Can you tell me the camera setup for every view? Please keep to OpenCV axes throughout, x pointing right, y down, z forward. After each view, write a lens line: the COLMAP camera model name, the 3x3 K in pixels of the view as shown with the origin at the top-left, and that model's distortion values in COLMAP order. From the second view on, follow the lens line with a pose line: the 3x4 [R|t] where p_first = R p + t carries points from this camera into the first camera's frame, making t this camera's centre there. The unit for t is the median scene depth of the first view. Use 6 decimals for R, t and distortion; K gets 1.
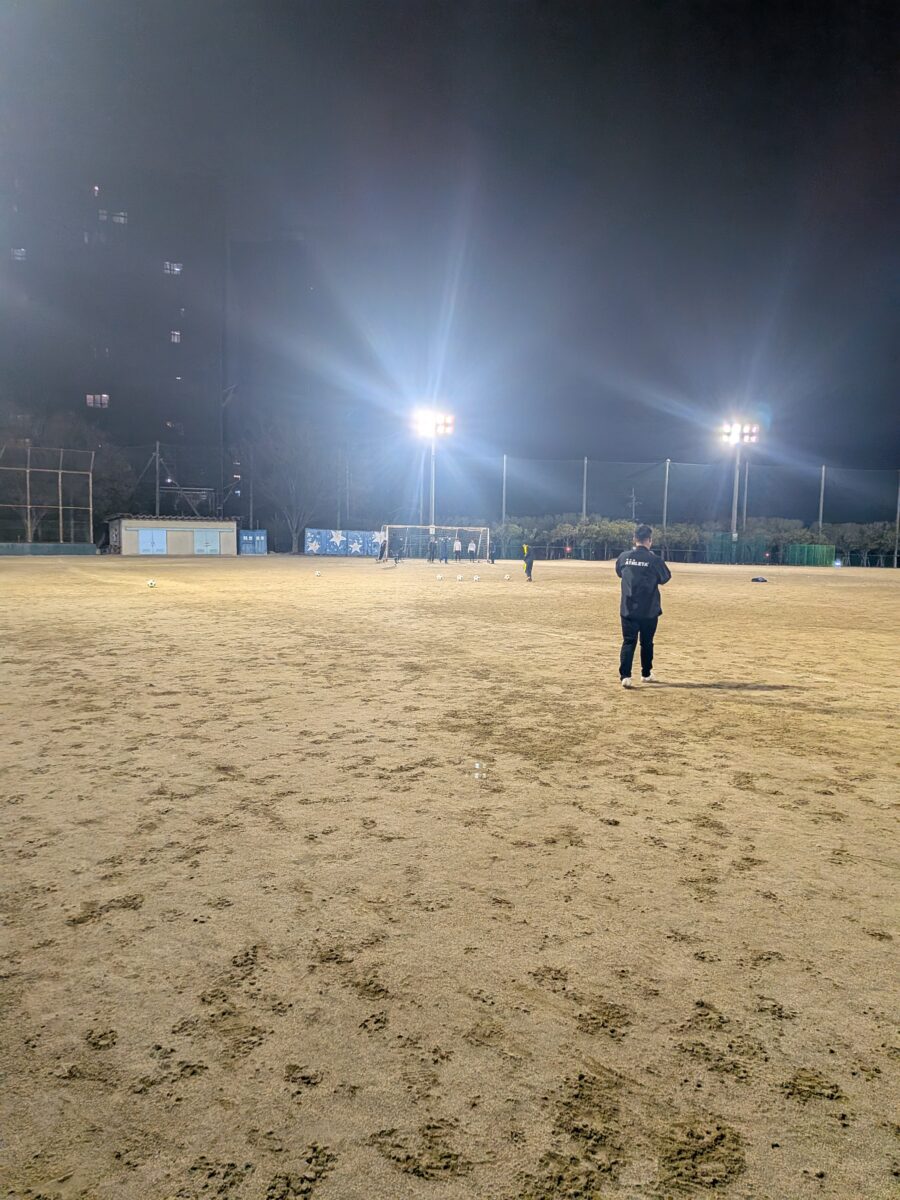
lens RADIAL K [[845.0, 0, 449.7], [0, 845.0, 612.4], [0, 0, 1]] dist [0.109013, -0.177220]
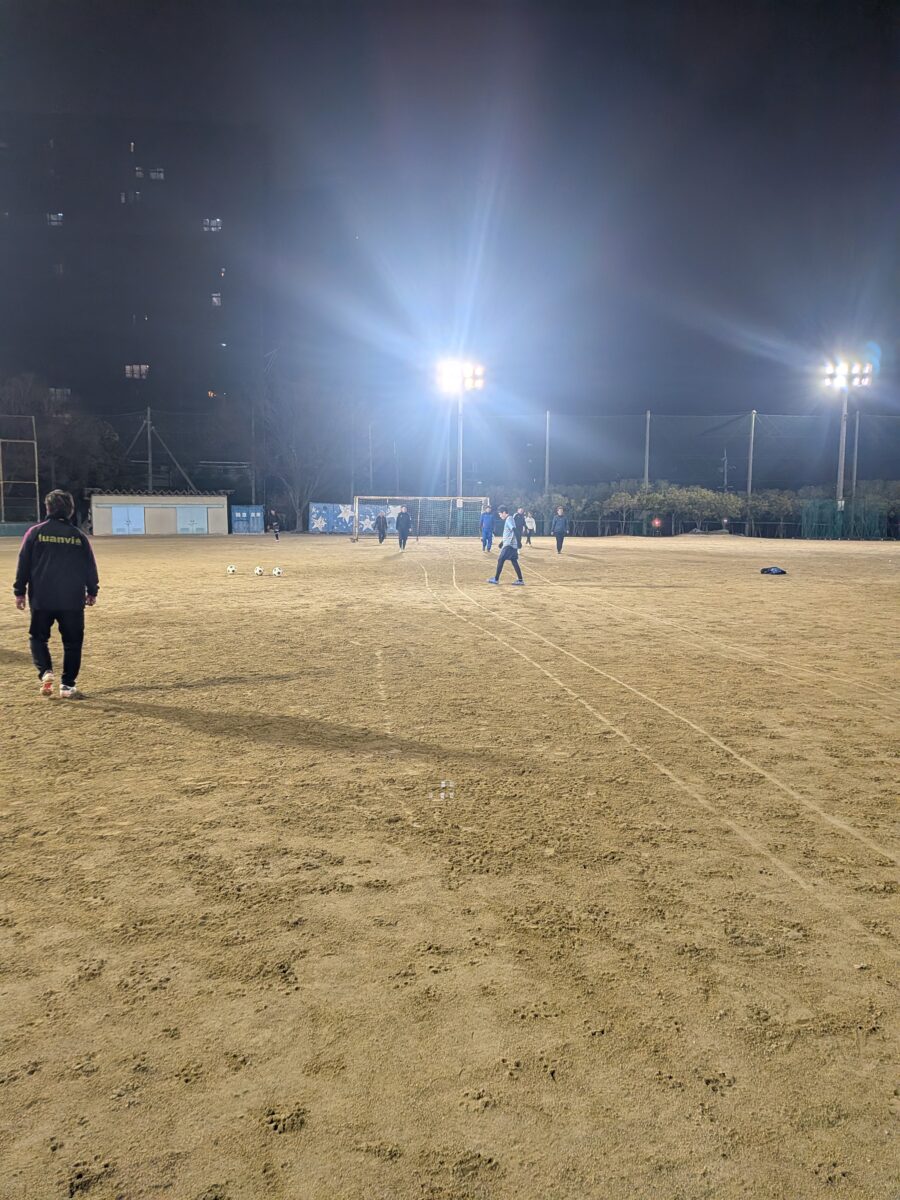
lens RADIAL K [[852.6, 0, 448.6], [0, 852.6, 598.2], [0, 0, 1]] dist [0.106824, -0.170106]
pose [[0.987542, 0.002428, -0.157338, 0.108437], [-0.000777, 0.999944, 0.010552, -0.010657], [0.157355, -0.010298, 0.987488, 0.155484]]
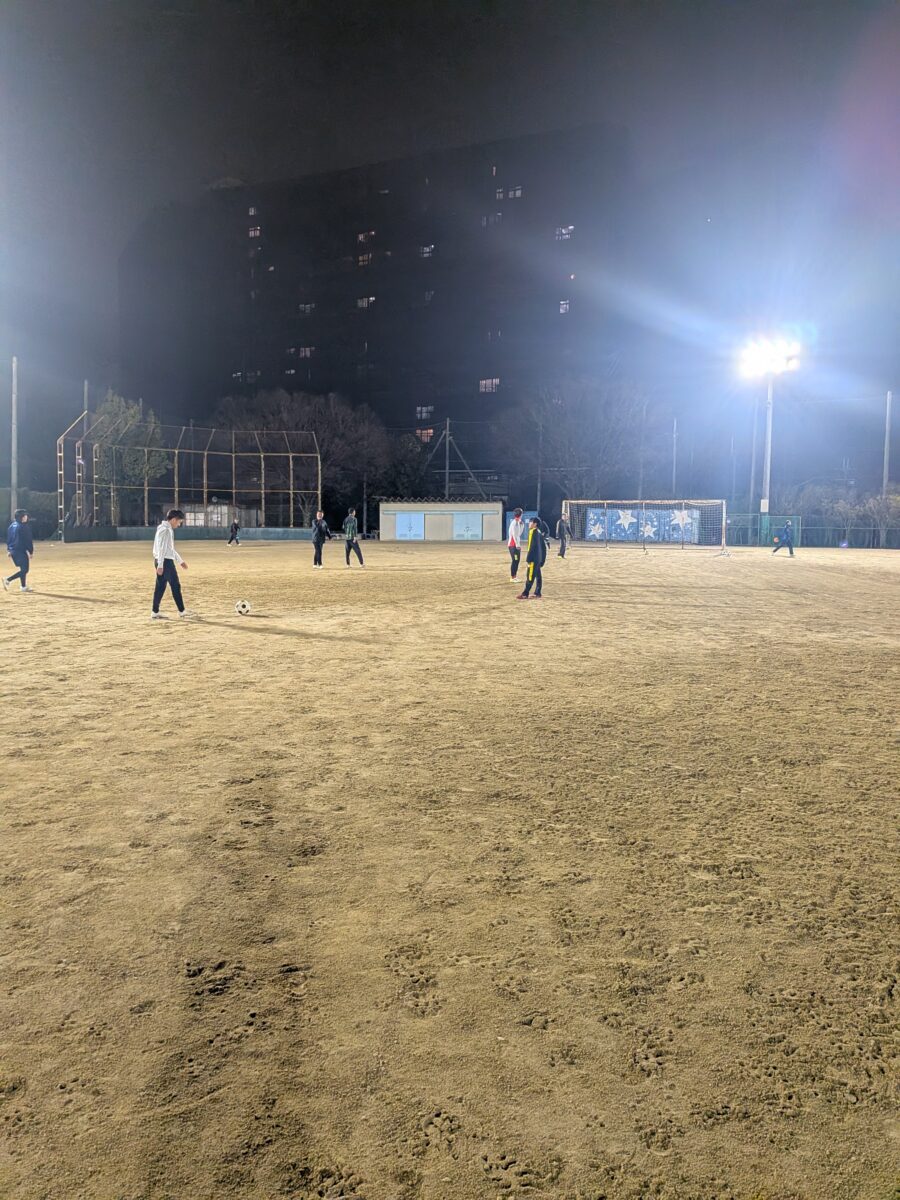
lens RADIAL K [[853.1, 0, 437.4], [0, 853.1, 586.0], [0, 0, 1]] dist [0.105676, -0.183844]
pose [[0.782687, 0.037640, -0.621277, 0.230853], [-0.047385, 0.998876, 0.000821, -0.018235], [0.620610, 0.028797, 0.783591, 0.266958]]
